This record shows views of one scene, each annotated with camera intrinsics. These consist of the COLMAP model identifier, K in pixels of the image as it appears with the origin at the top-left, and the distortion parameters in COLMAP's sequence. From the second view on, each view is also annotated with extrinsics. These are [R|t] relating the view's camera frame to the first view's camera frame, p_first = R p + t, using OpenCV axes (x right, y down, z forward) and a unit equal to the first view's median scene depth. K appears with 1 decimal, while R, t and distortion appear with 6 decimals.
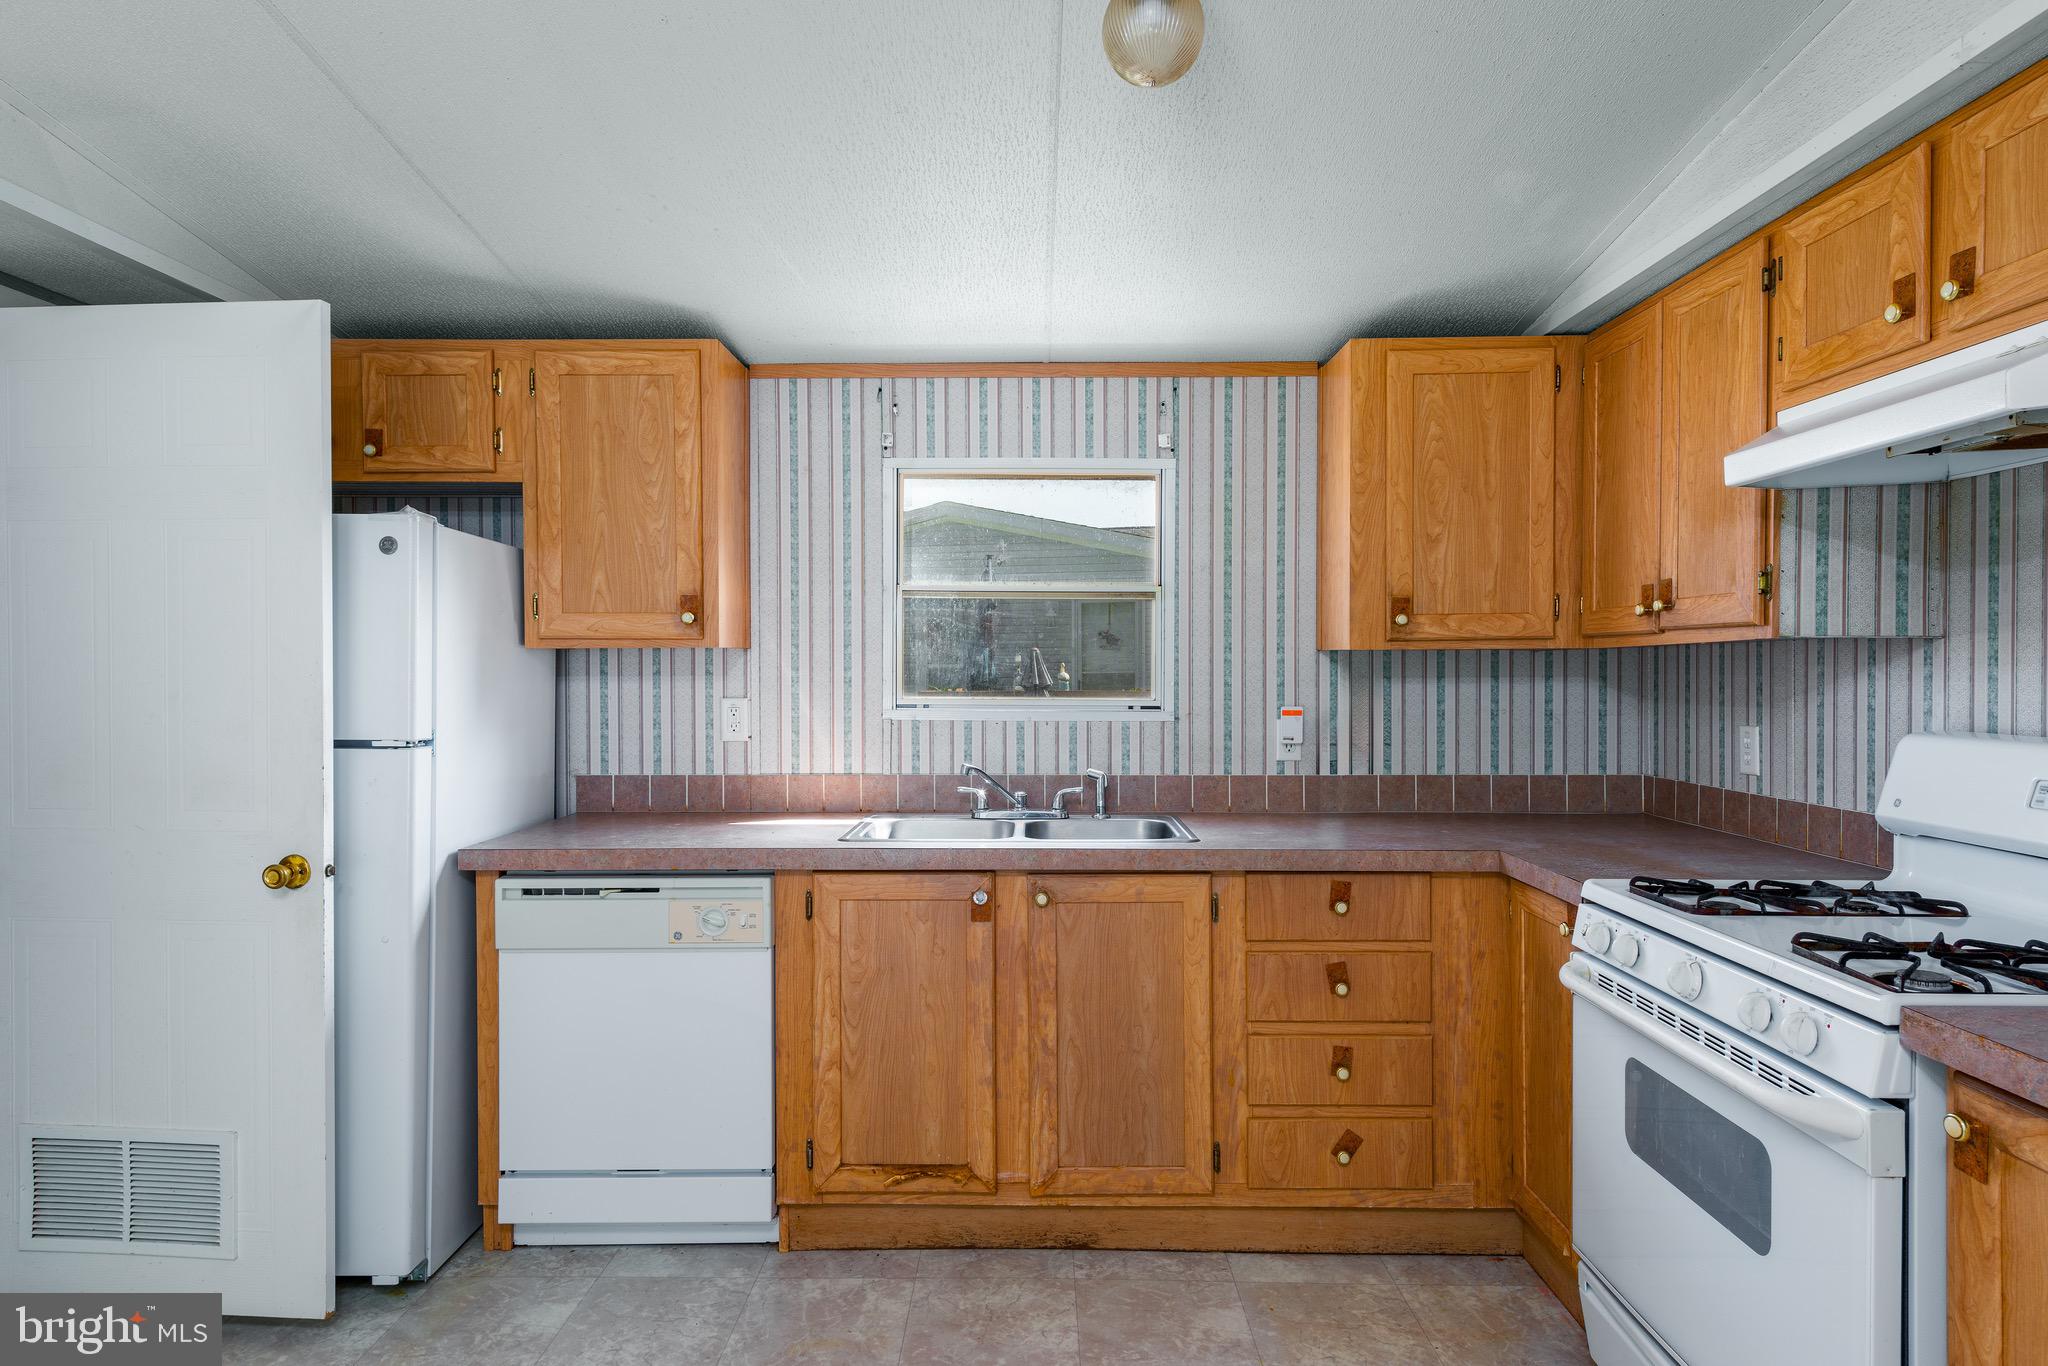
lens RADIAL K [[1163.4, 0, 1014.3], [0, 1163.4, 679.3], [0, 0, 1]] dist [0.018758, -0.007120]
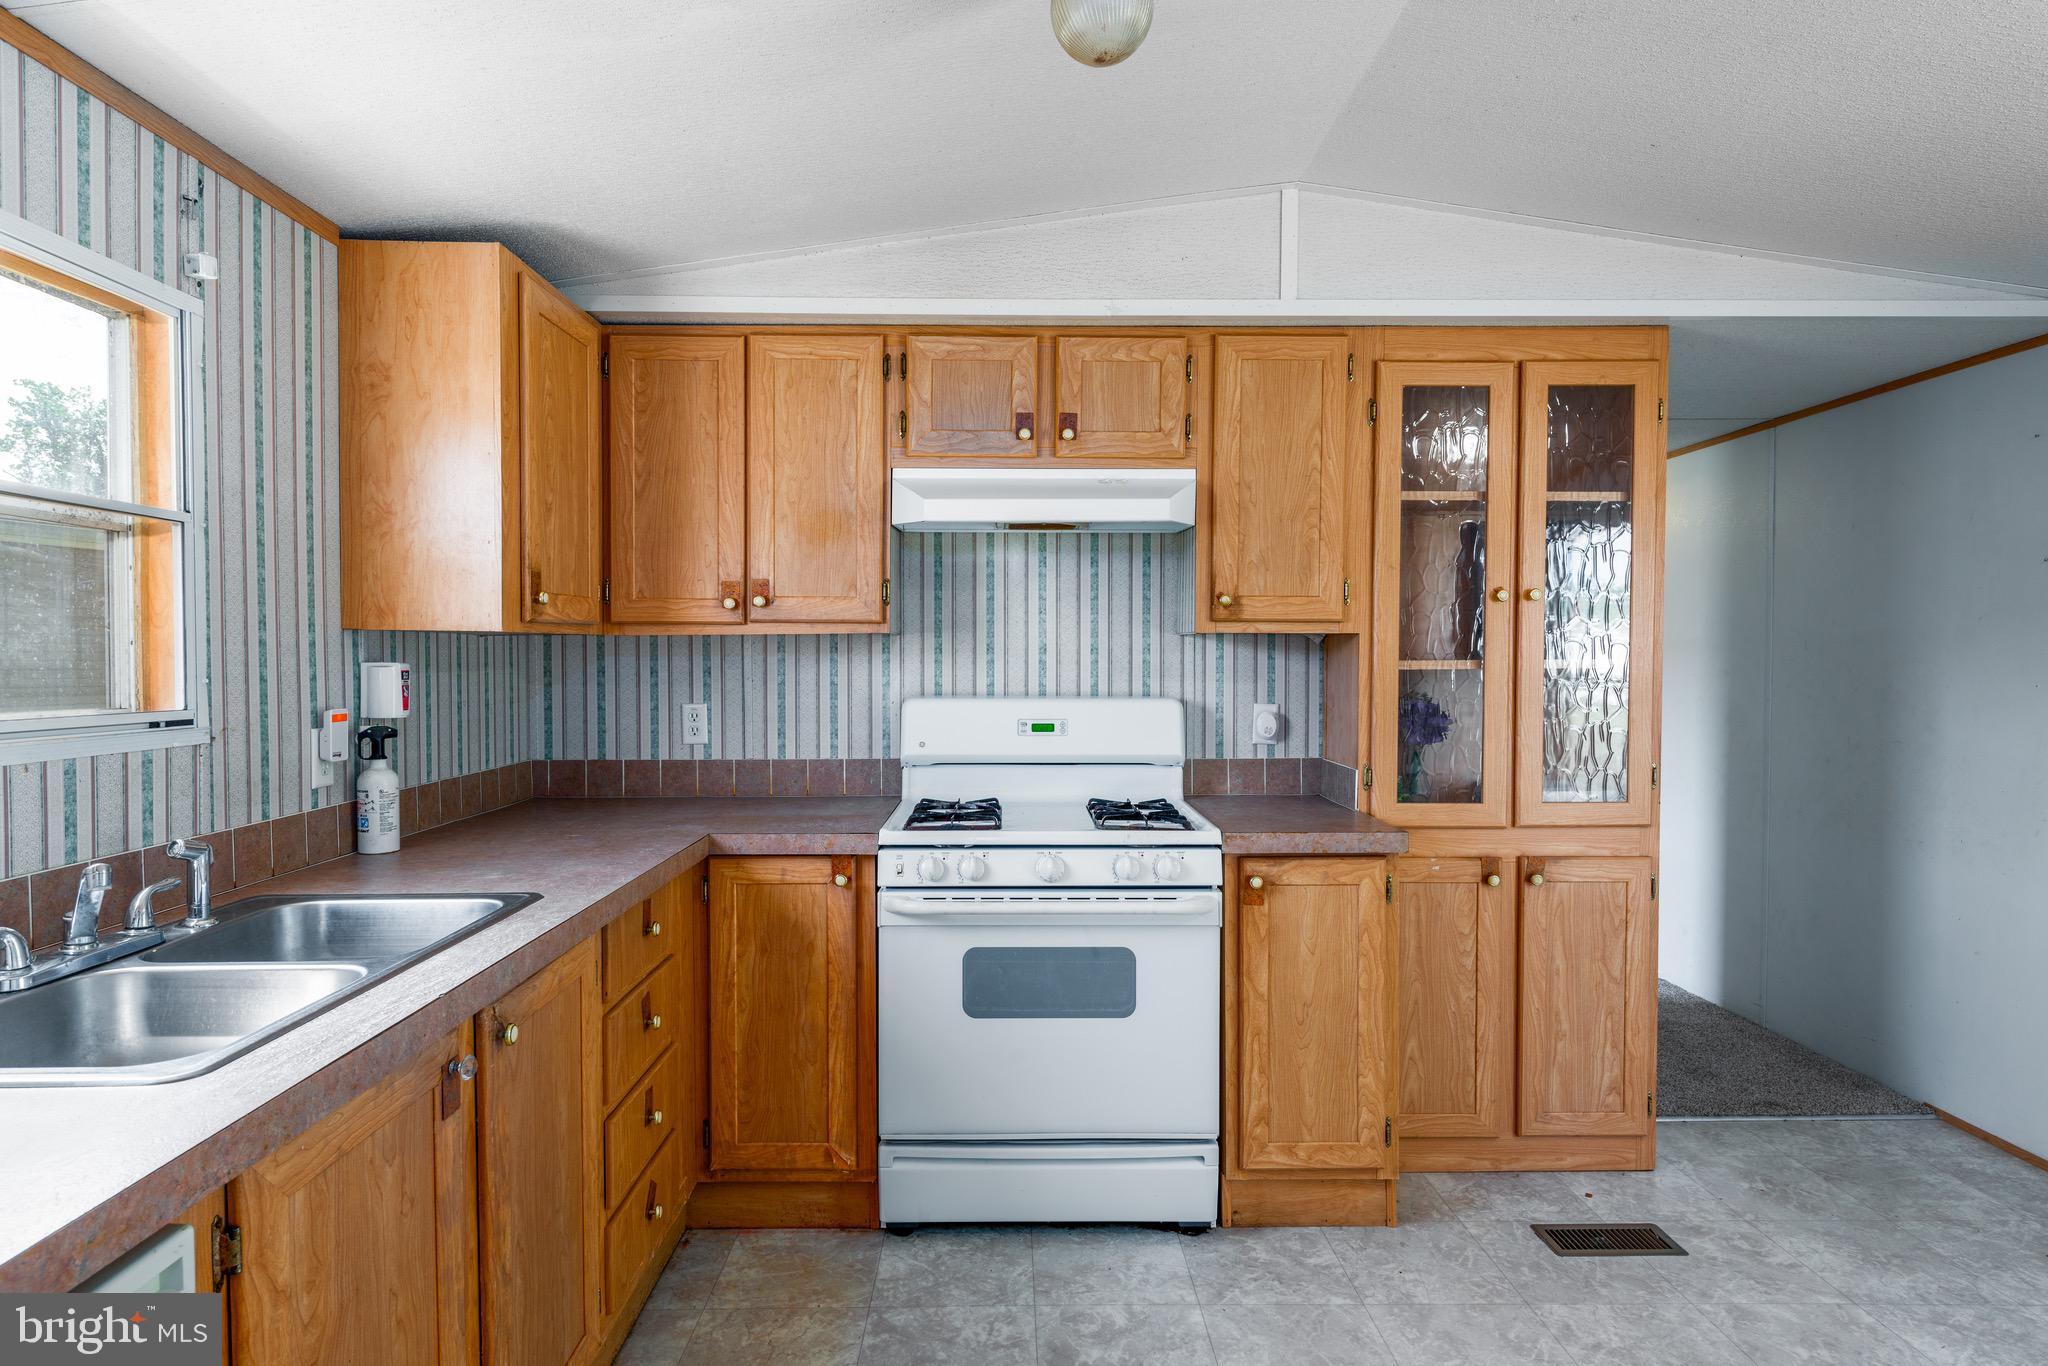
lens RADIAL K [[1163.4, 0, 1010.3], [0, 1163.4, 681.5], [0, 0, 1]] dist [0.018758, -0.007120]
pose [[-0.042029, -0.023048, 0.998851, -0.545789], [0.008596, 0.999689, 0.023429, -0.006984], [-0.999079, 0.009571, -0.041817, 0.700602]]
